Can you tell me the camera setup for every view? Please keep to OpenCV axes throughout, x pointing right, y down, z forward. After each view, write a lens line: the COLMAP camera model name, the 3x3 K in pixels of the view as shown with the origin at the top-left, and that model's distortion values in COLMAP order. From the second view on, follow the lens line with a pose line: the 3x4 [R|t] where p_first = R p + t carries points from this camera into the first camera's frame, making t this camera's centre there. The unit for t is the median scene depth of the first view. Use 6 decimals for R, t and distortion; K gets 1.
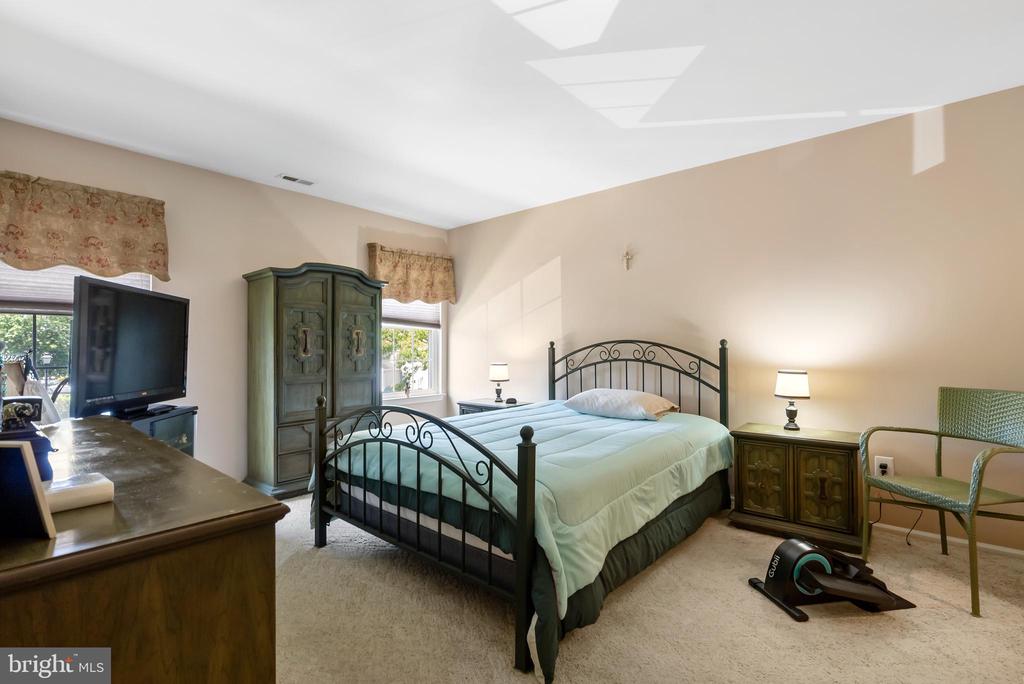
lens RADIAL K [[468.9, 0, 522.4], [0, 468.9, 341.5], [0, 0, 1]] dist [-0.008262, 0.002882]
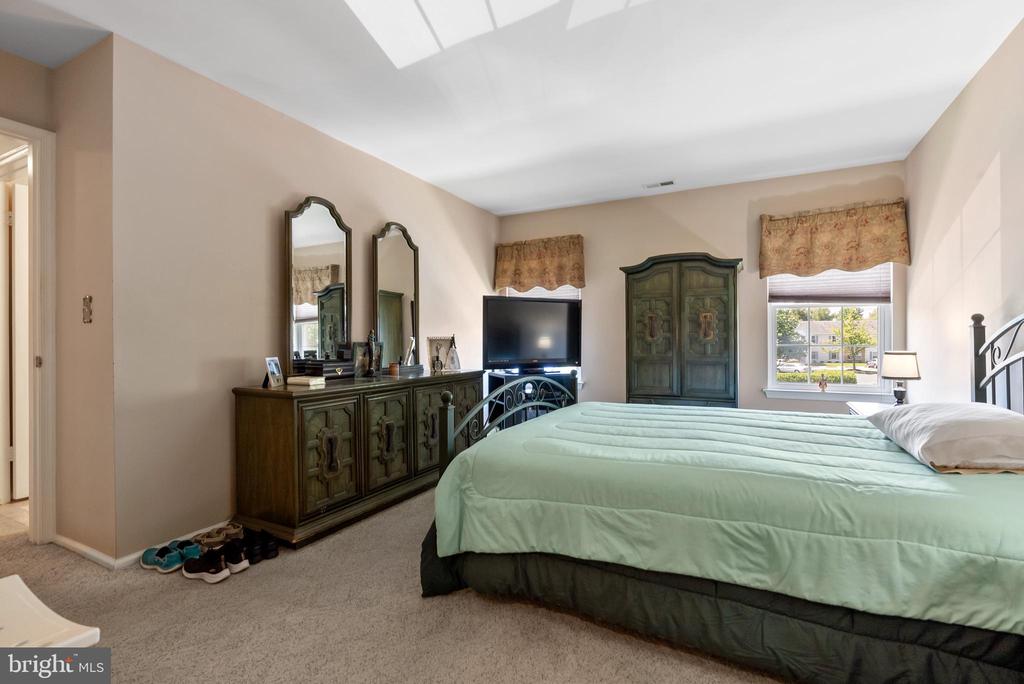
lens RADIAL K [[468.9, 0, 521.5], [0, 468.9, 339.3], [0, 0, 1]] dist [-0.008262, 0.002882]
pose [[0.230240, 0.003244, -0.973129, 0.521724], [0.020965, 0.999746, 0.008293, 0.014339], [0.972908, -0.022311, 0.230113, 0.381395]]
